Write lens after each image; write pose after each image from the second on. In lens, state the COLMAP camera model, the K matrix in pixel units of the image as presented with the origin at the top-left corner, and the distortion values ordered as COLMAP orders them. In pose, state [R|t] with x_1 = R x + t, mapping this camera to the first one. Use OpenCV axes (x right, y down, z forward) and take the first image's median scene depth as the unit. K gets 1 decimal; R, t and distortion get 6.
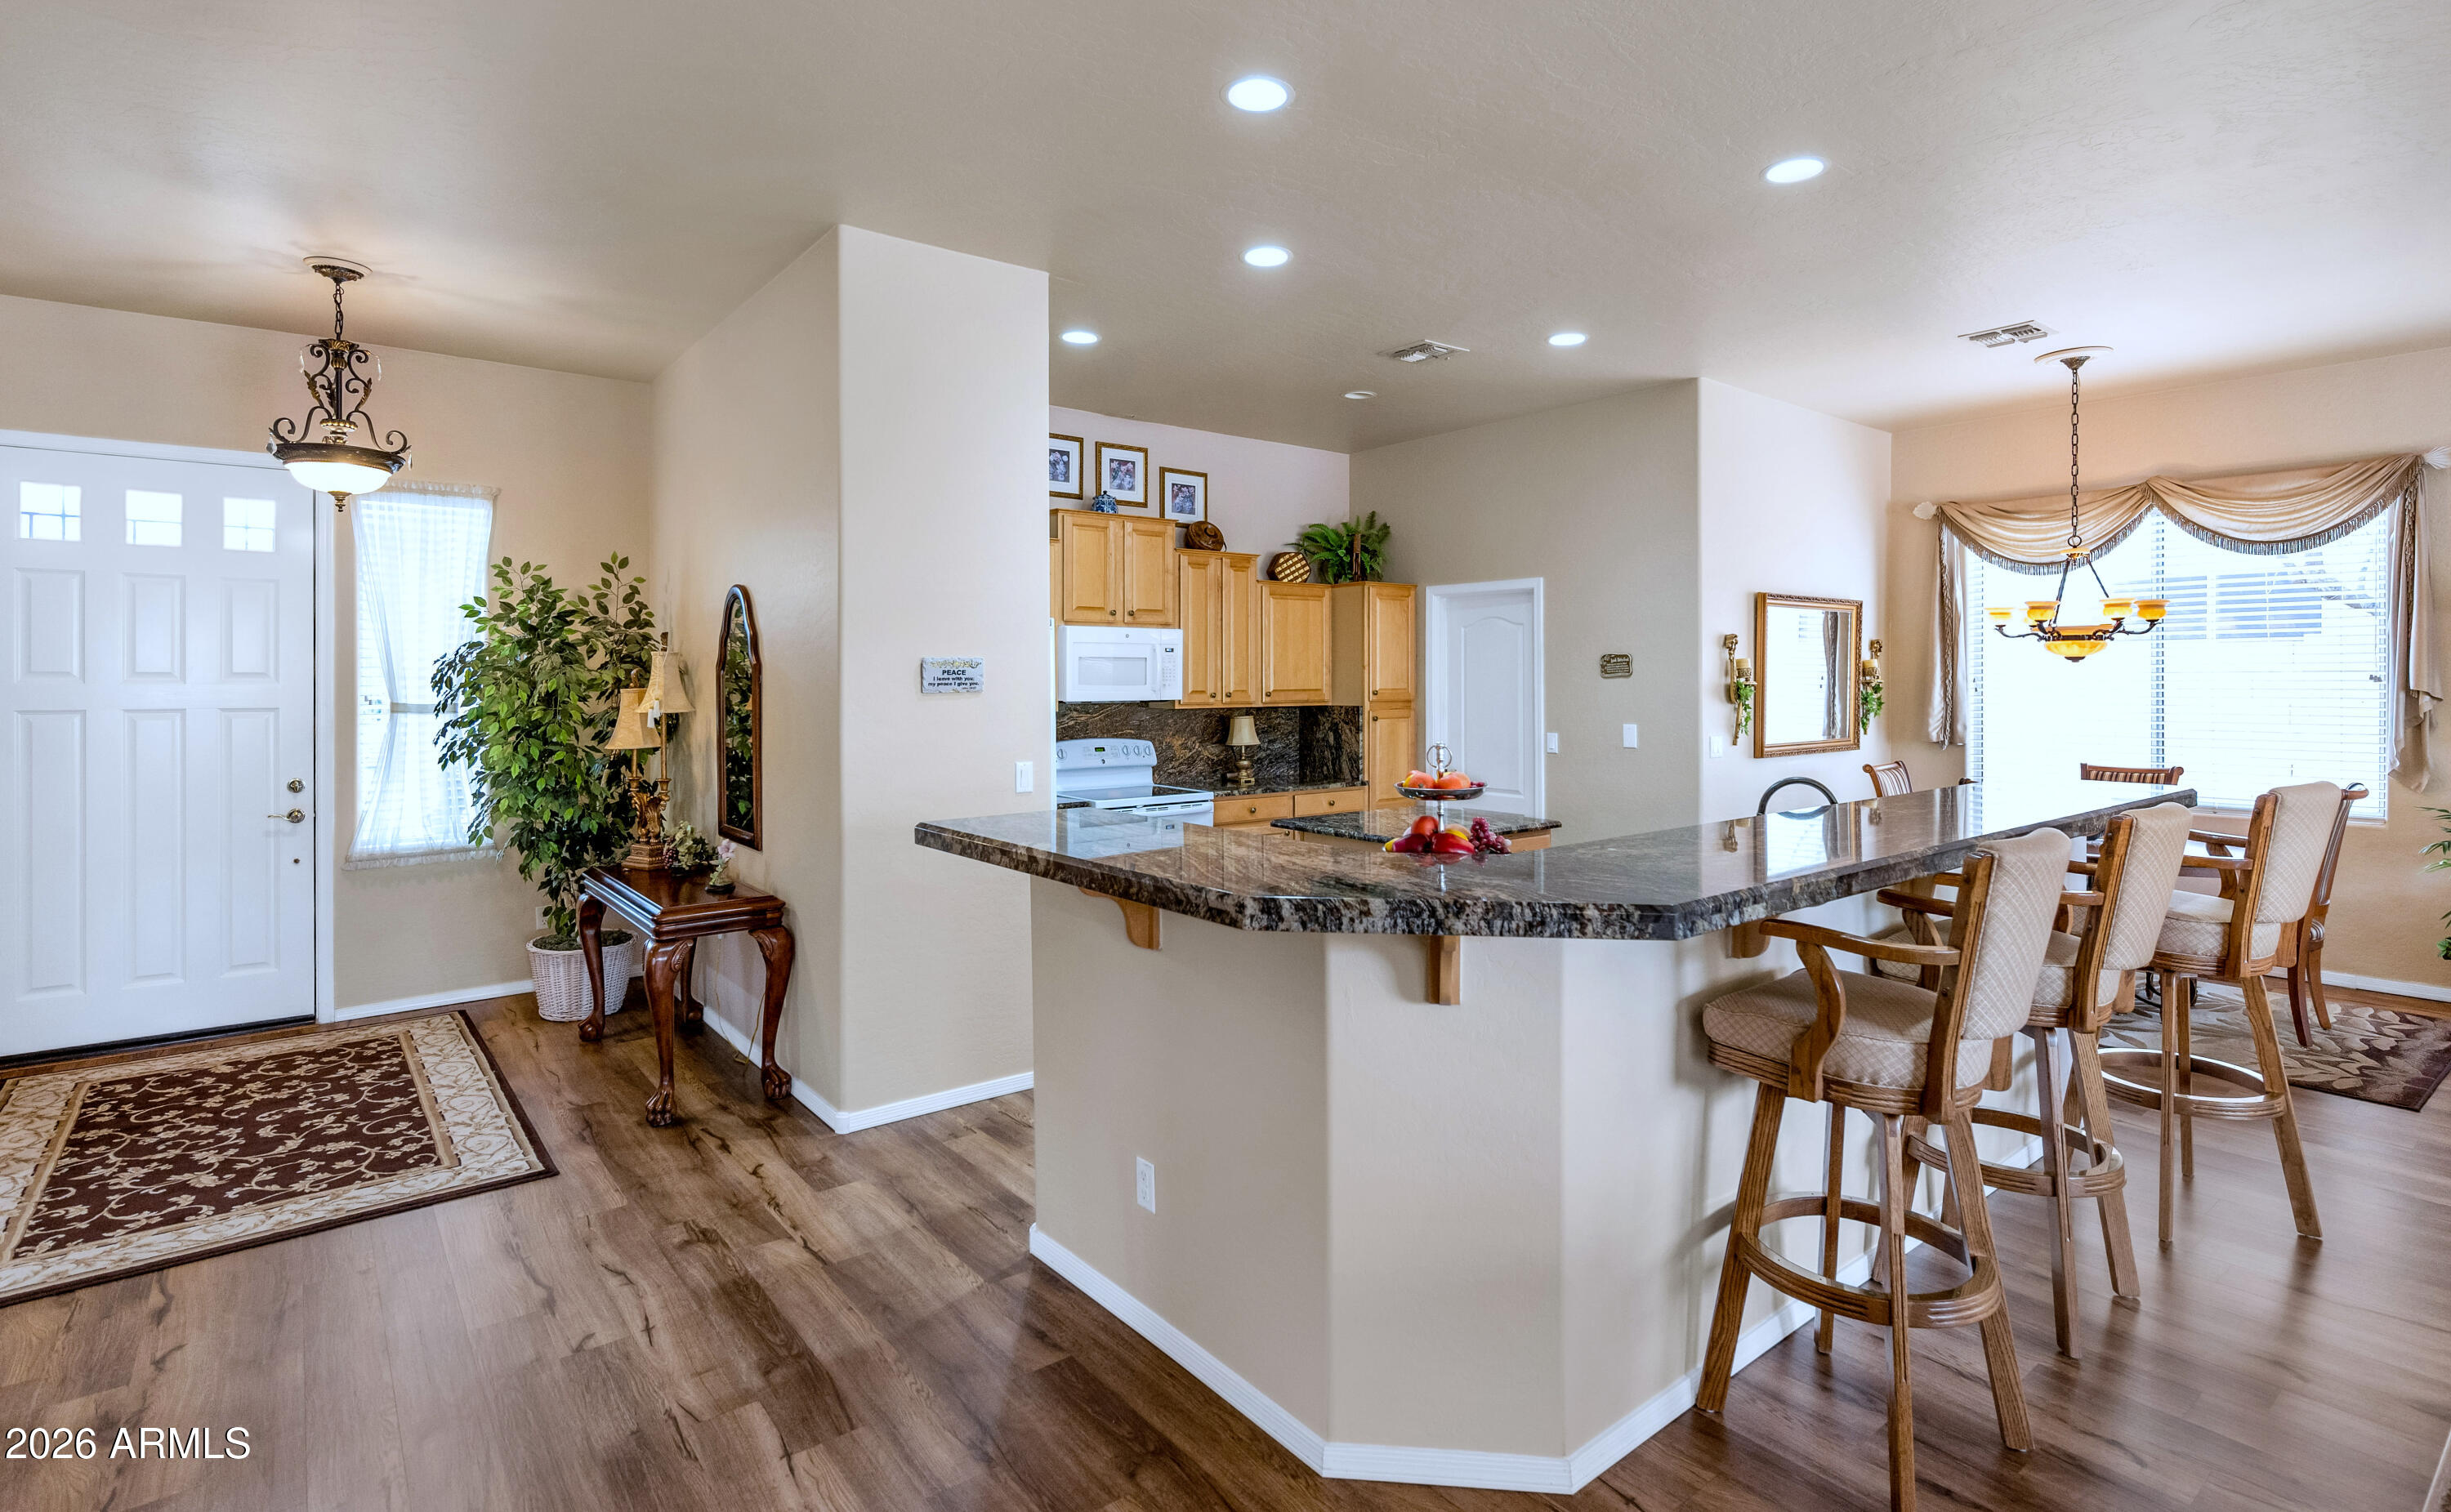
lens RADIAL K [[1189.9, 0, 1227.1], [0, 1189.9, 678.5], [0, 0, 1]] dist [0.000283, -0.000002]
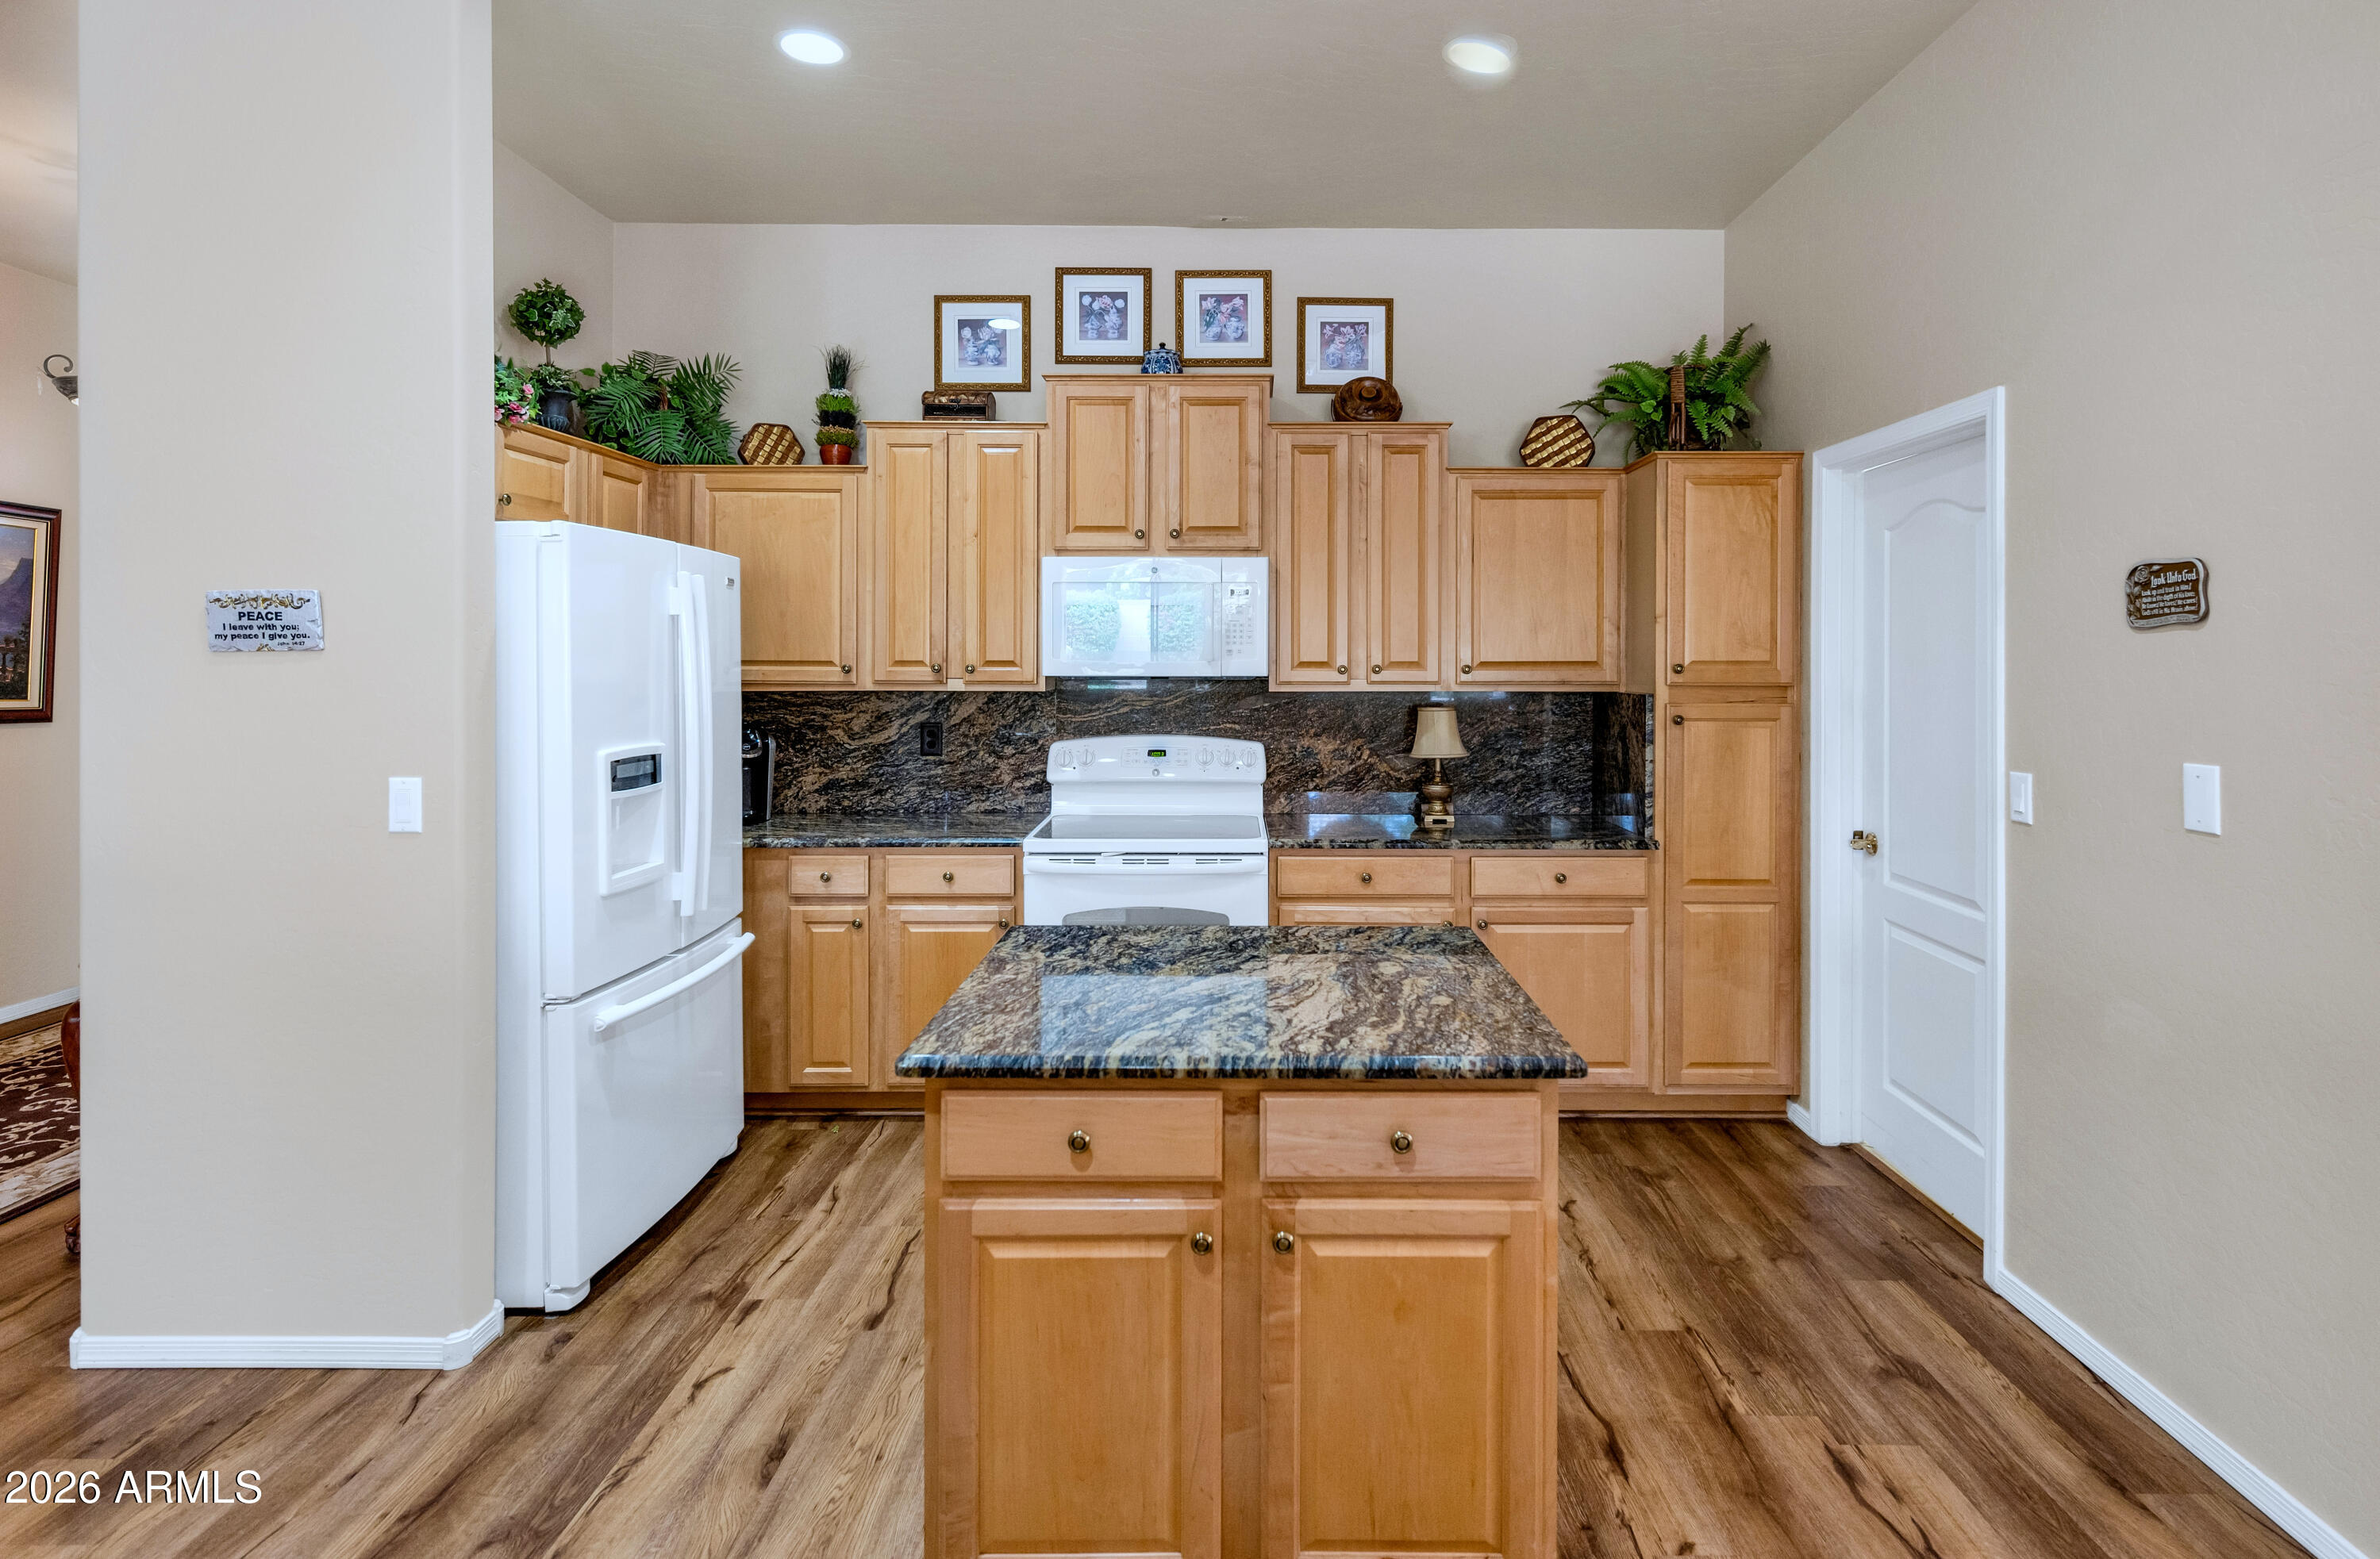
lens RADIAL K [[1179.7, 0, 1193.6], [0, 1179.7, 655.4], [0, 0, 1]] dist [-0.000472, 0.000027]
pose [[0.788981, 0.002763, -0.614411, 0.280368], [-0.003450, 0.999994, 0.000066, 0.007297], [0.614407, 0.002068, 0.788986, 0.492895]]
